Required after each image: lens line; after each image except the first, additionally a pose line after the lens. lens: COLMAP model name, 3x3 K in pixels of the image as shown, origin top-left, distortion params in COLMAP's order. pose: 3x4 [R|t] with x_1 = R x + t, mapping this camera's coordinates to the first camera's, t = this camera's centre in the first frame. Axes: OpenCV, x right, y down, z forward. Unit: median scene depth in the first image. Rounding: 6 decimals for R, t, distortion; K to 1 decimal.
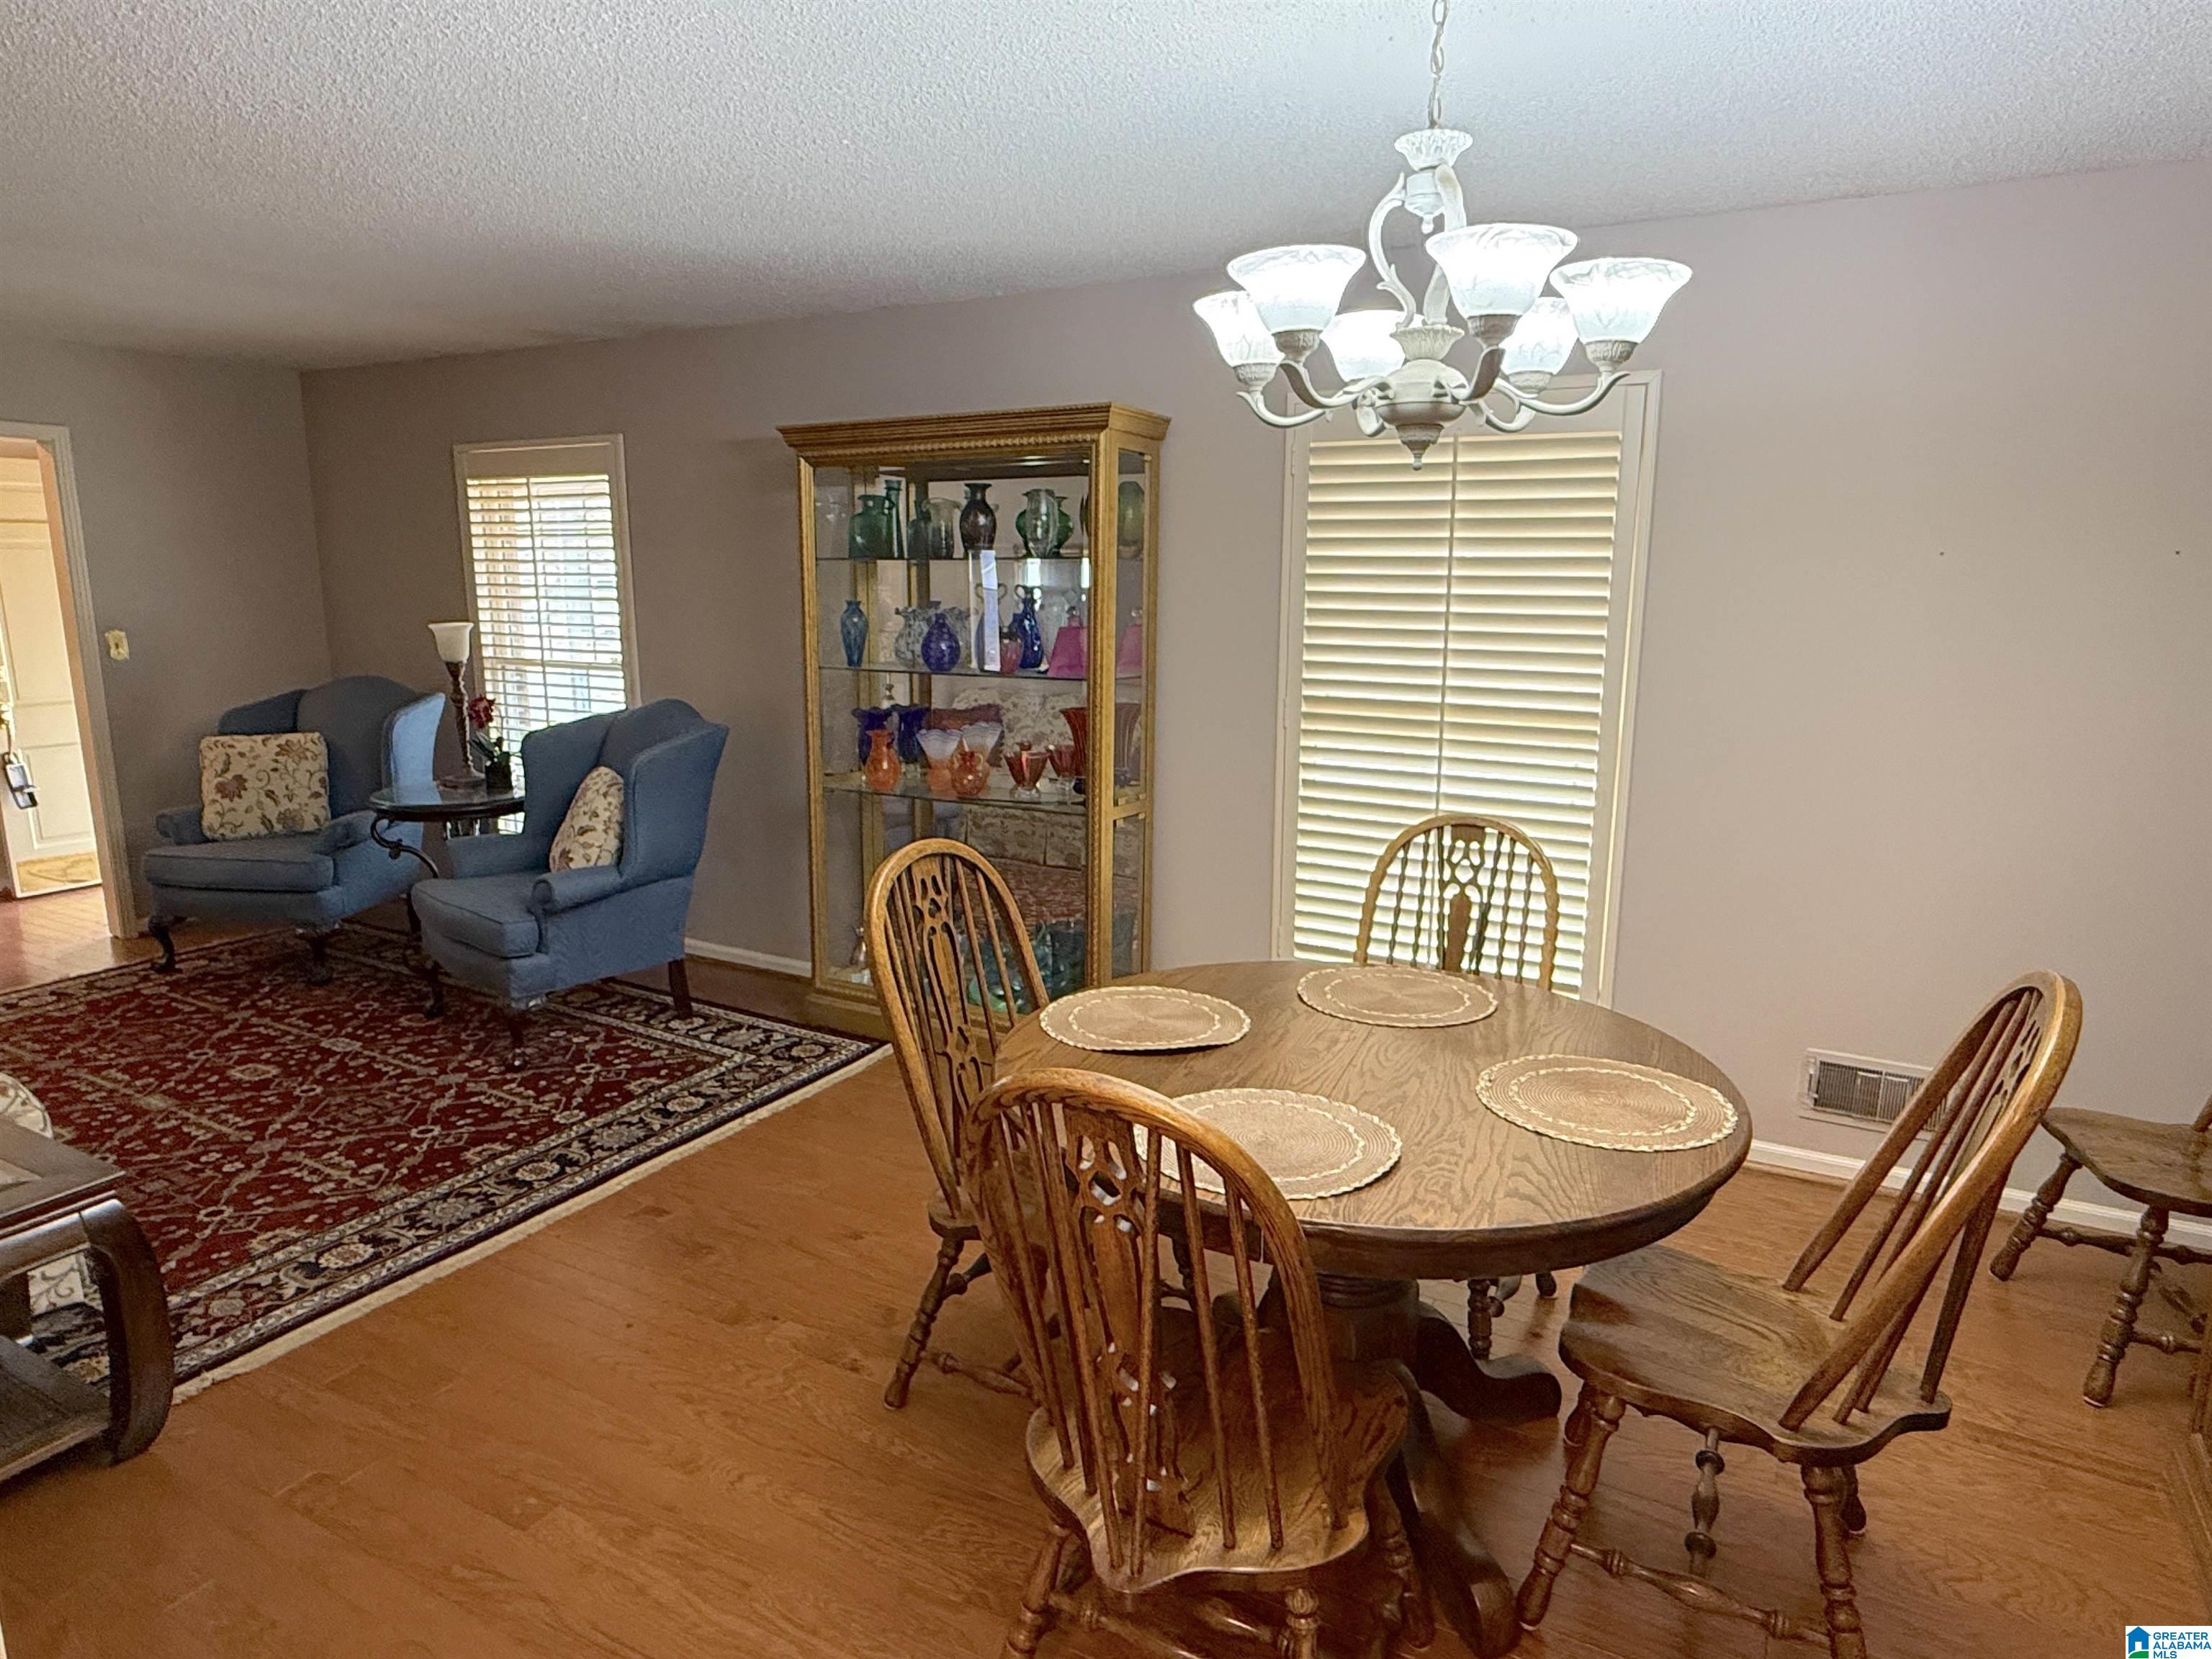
lens RADIAL K [[1319.2, 0, 1104.3], [0, 1319.2, 825.3], [0, 0, 1]] dist [0.000077, 0.001464]
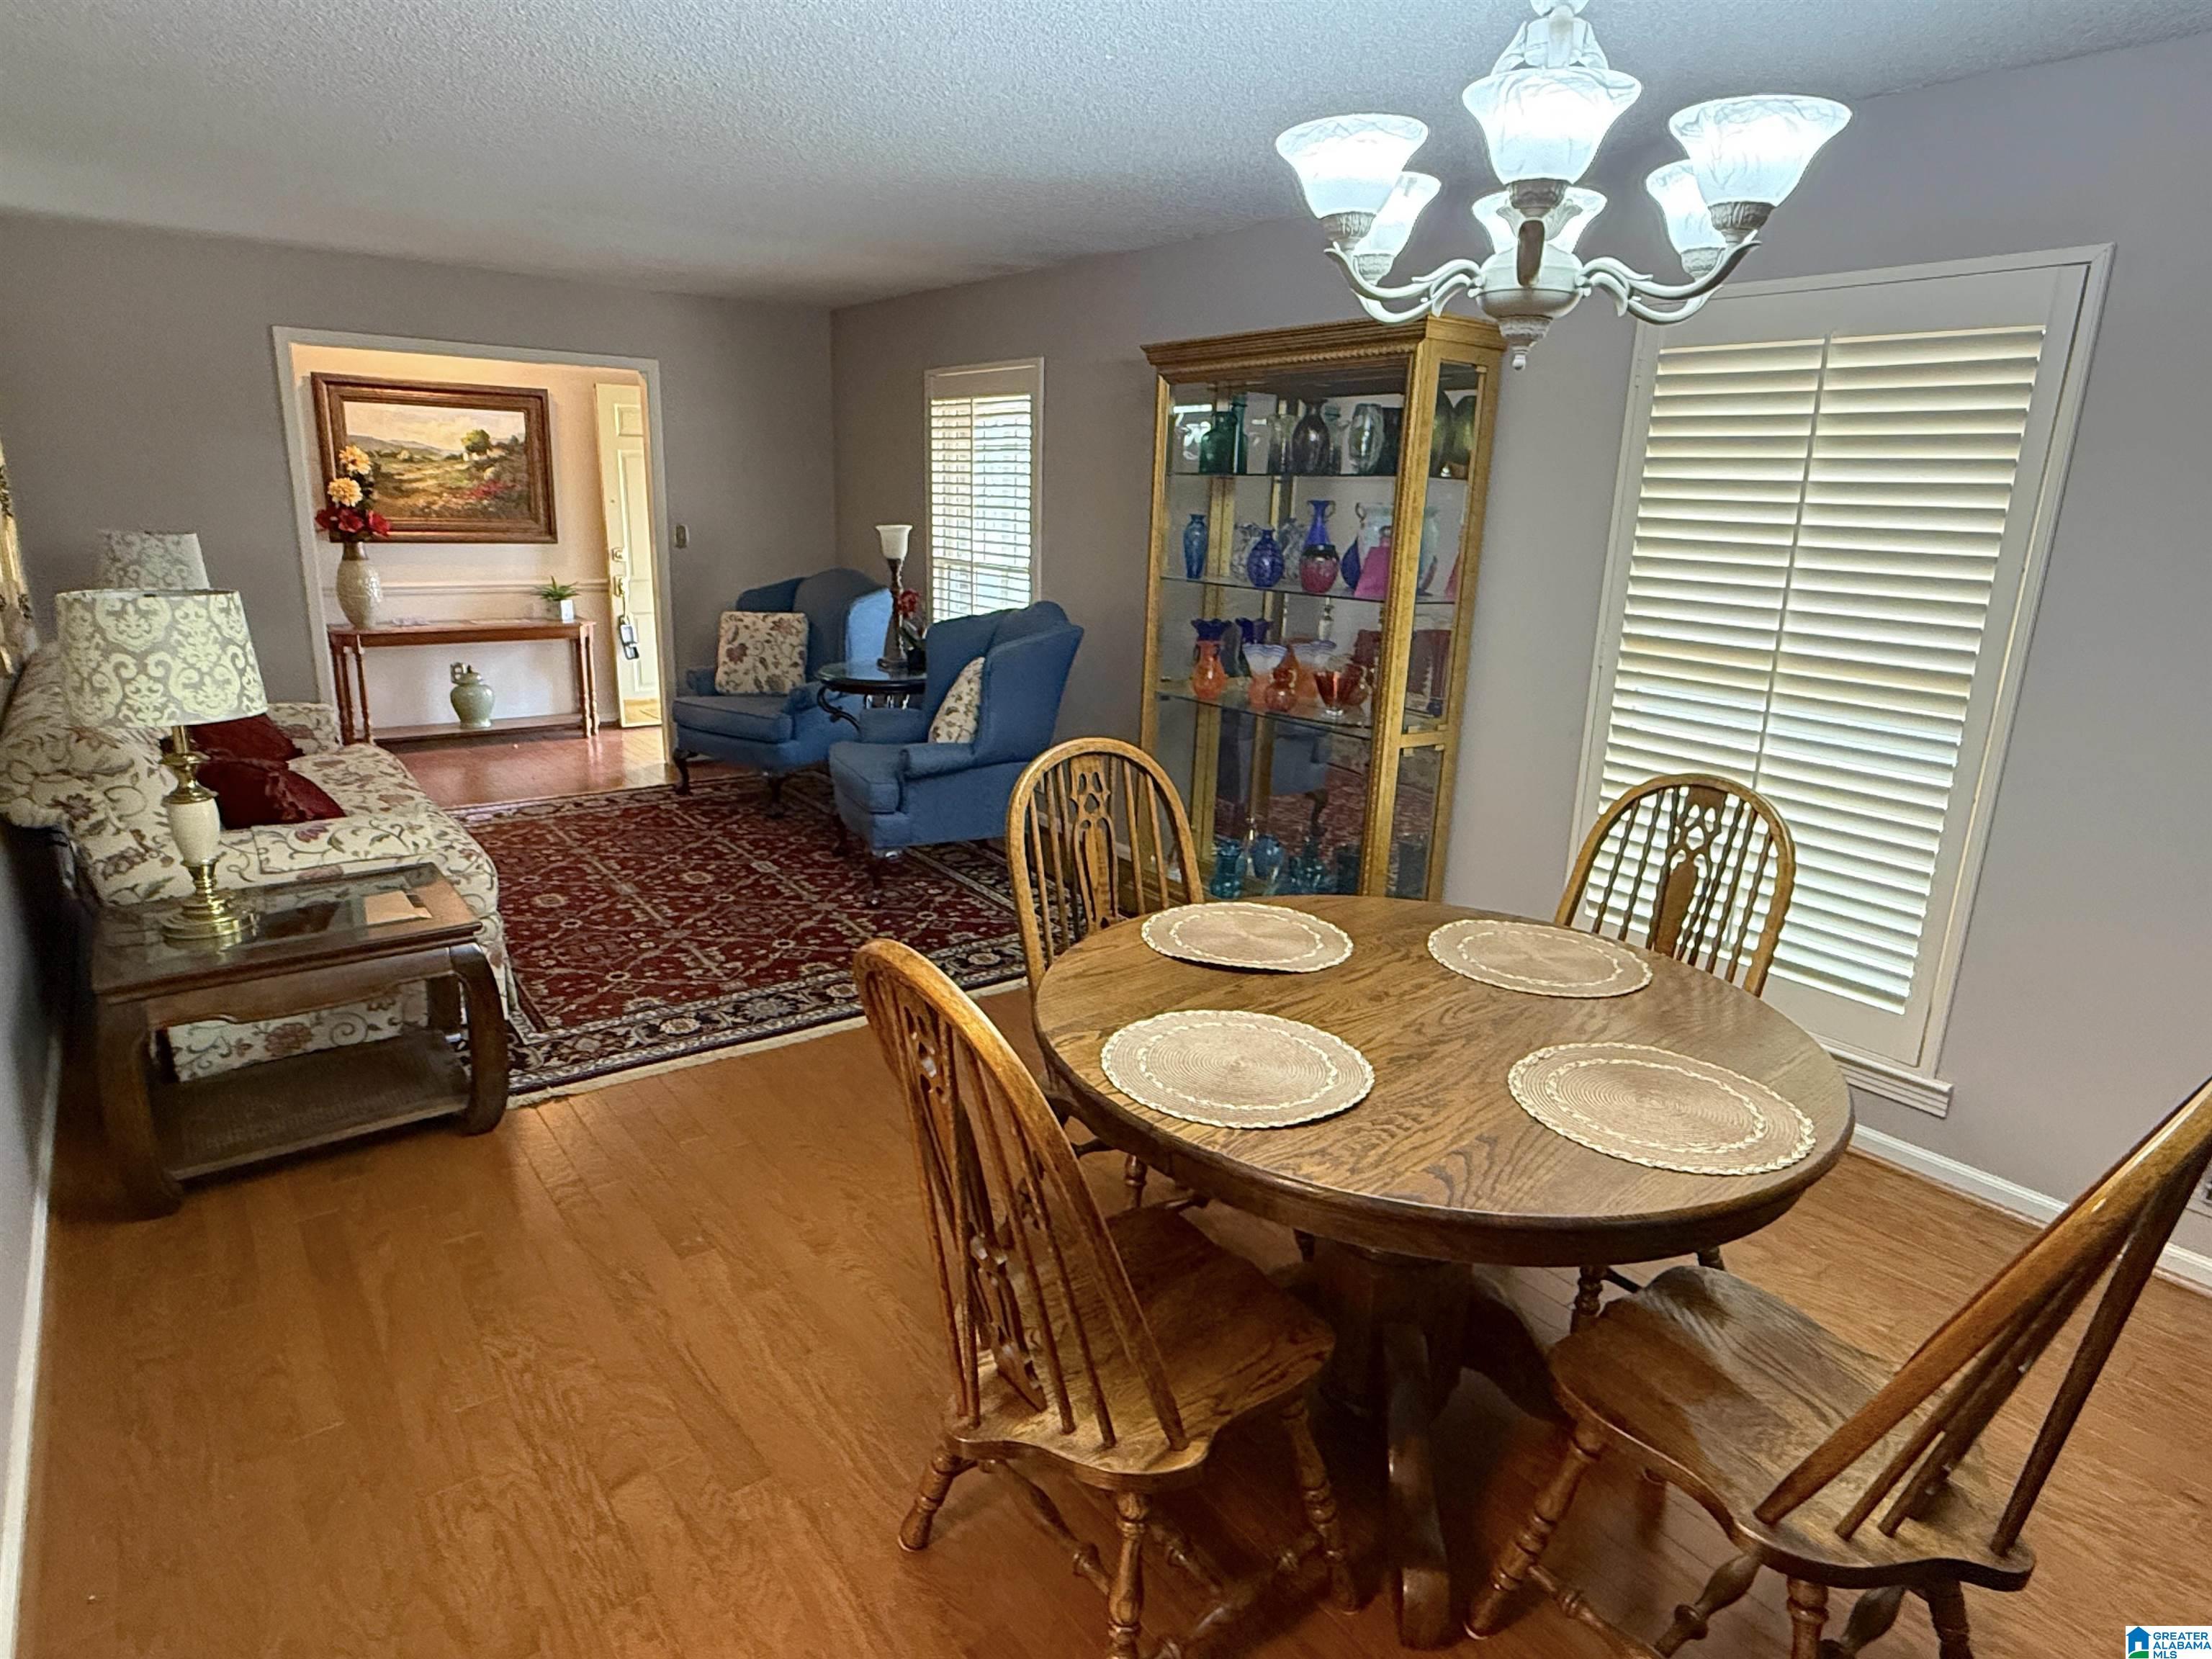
lens RADIAL K [[1266.8, 0, 1104.5], [0, 1266.8, 822.8], [0, 0, 1]] dist [-0.001949, 0.000081]
pose [[0.910596, 0.125216, -0.393873, 0.203520], [-0.100792, 0.991507, 0.082190, -0.004315], [0.400819, -0.035142, 0.915483, 0.054634]]
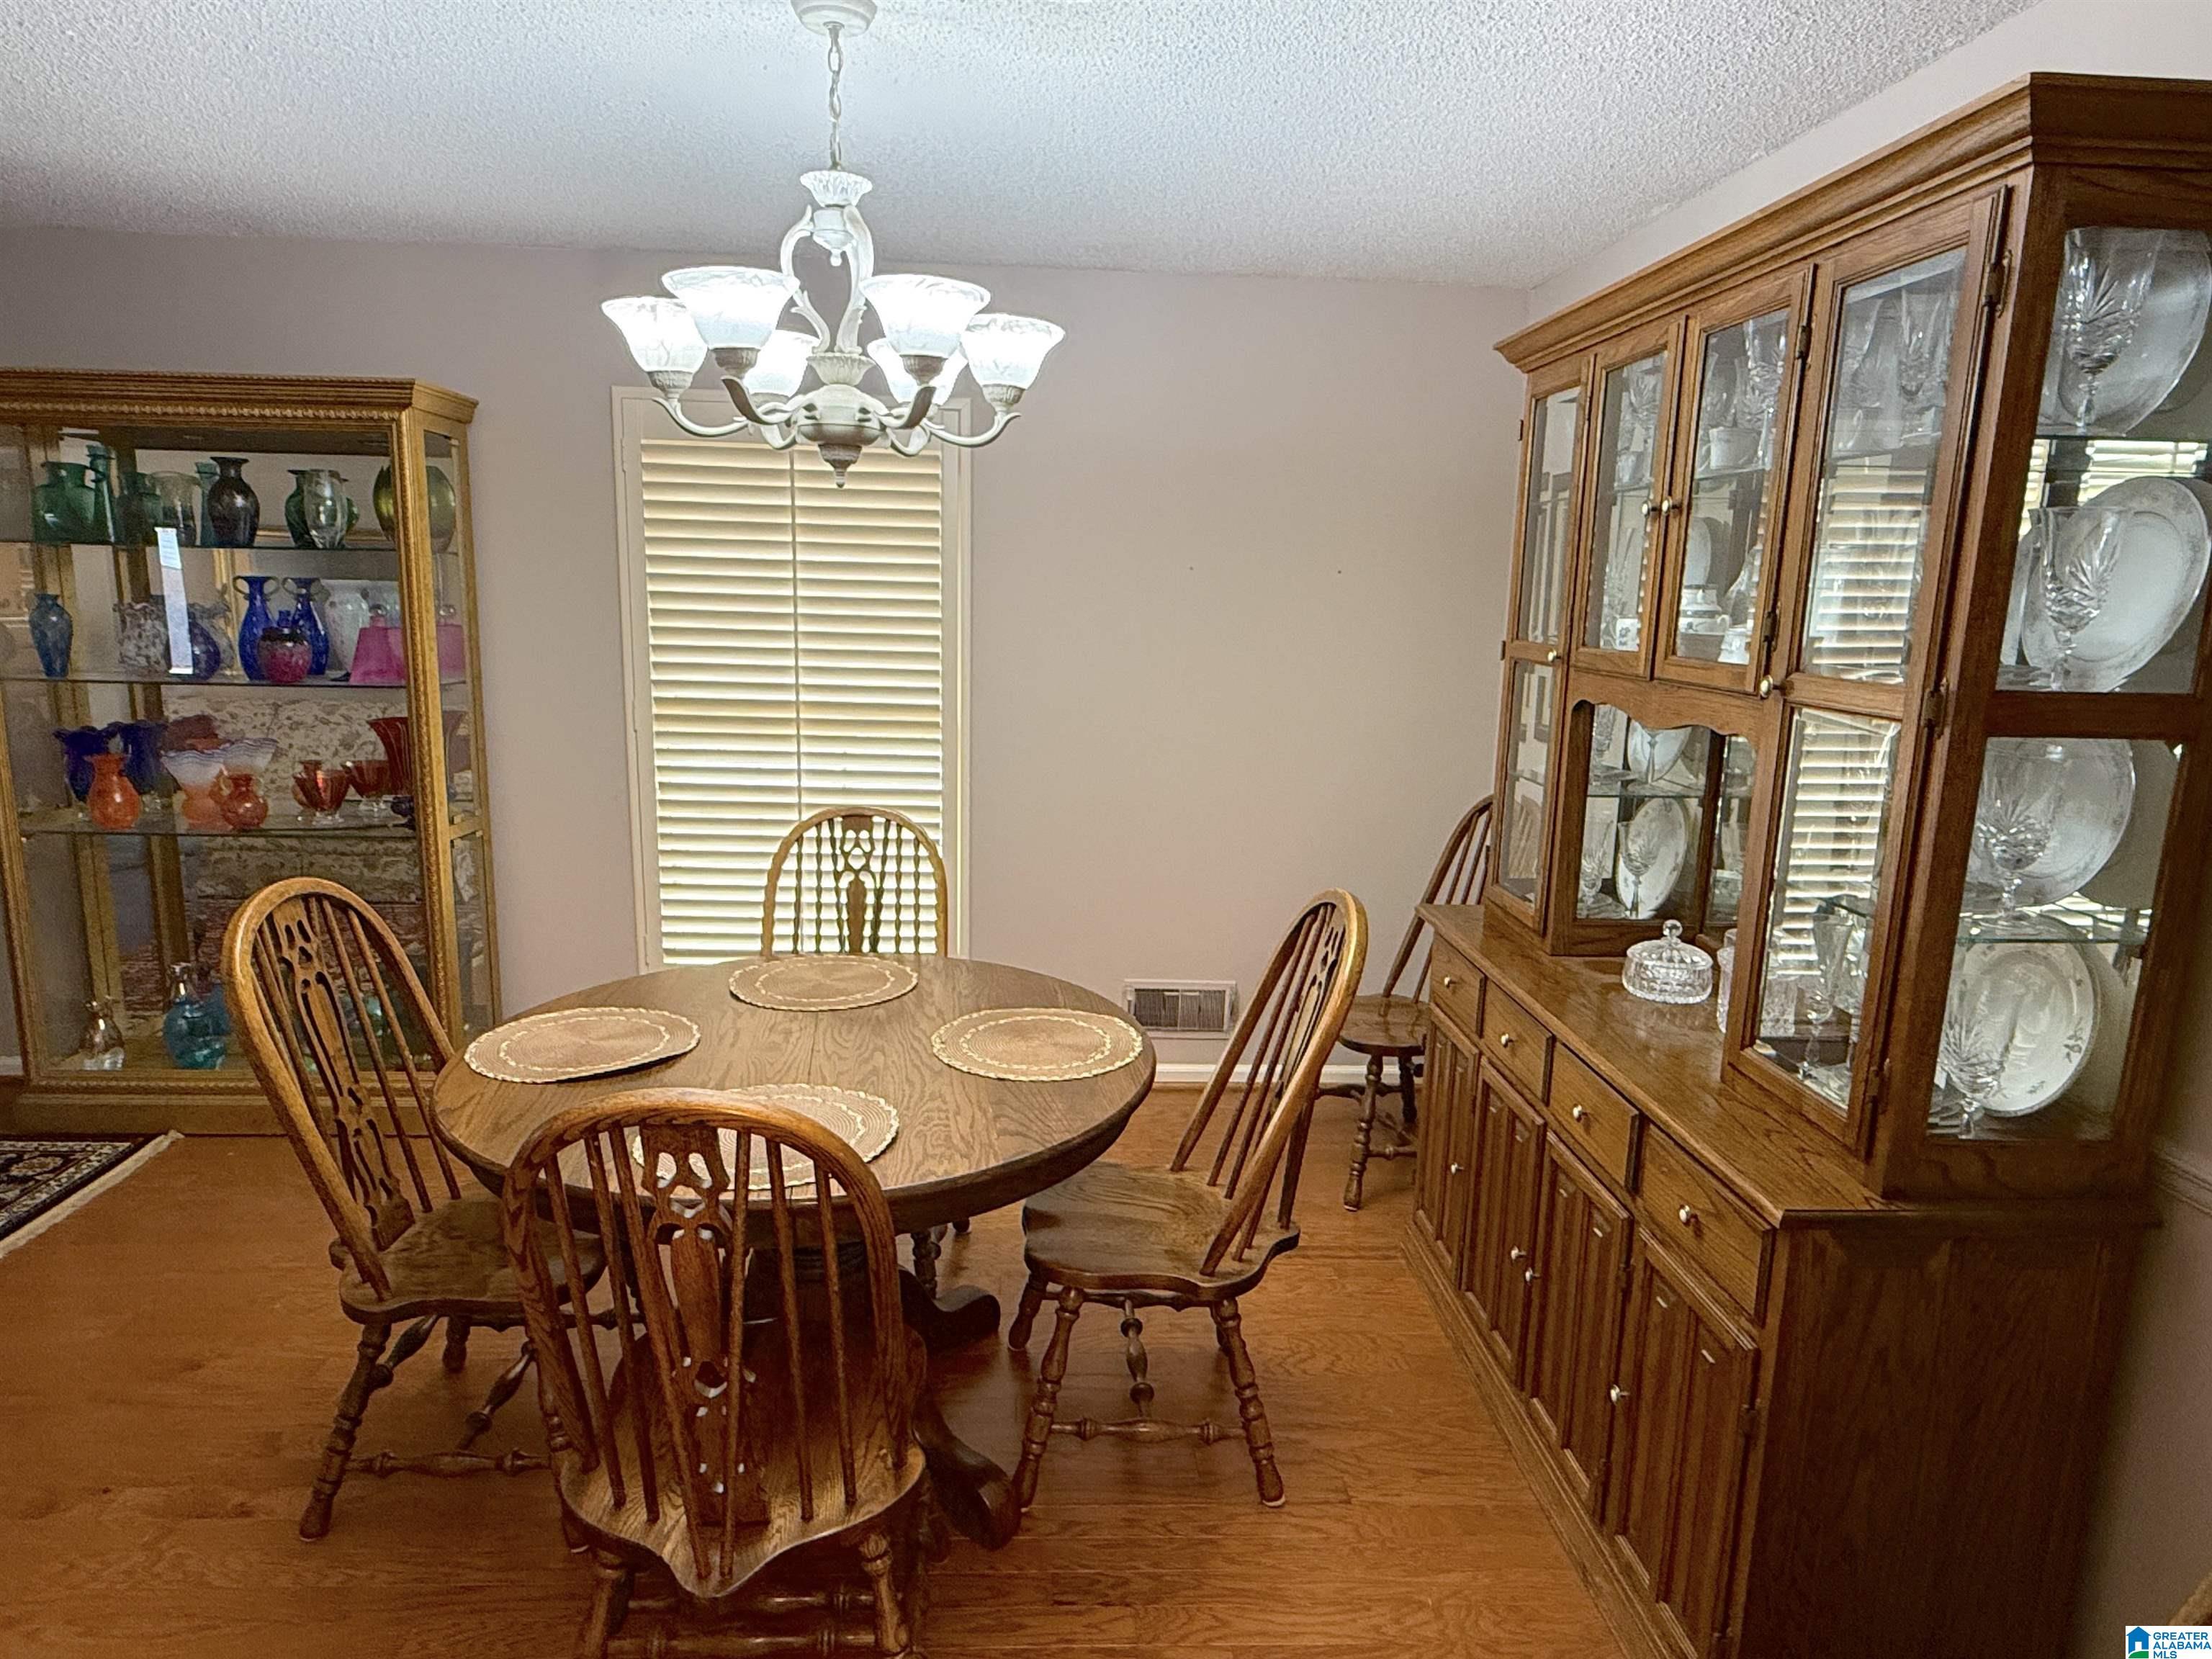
lens RADIAL K [[1319.2, 0, 1104.3], [0, 1319.2, 825.3], [0, 0, 1]] dist [0.000077, 0.001464]
pose [[0.848325, -0.081070, 0.523233, -0.093796], [0.077781, 0.996569, 0.028300, -0.005531], [-0.523732, 0.016690, 0.851720, -0.010685]]
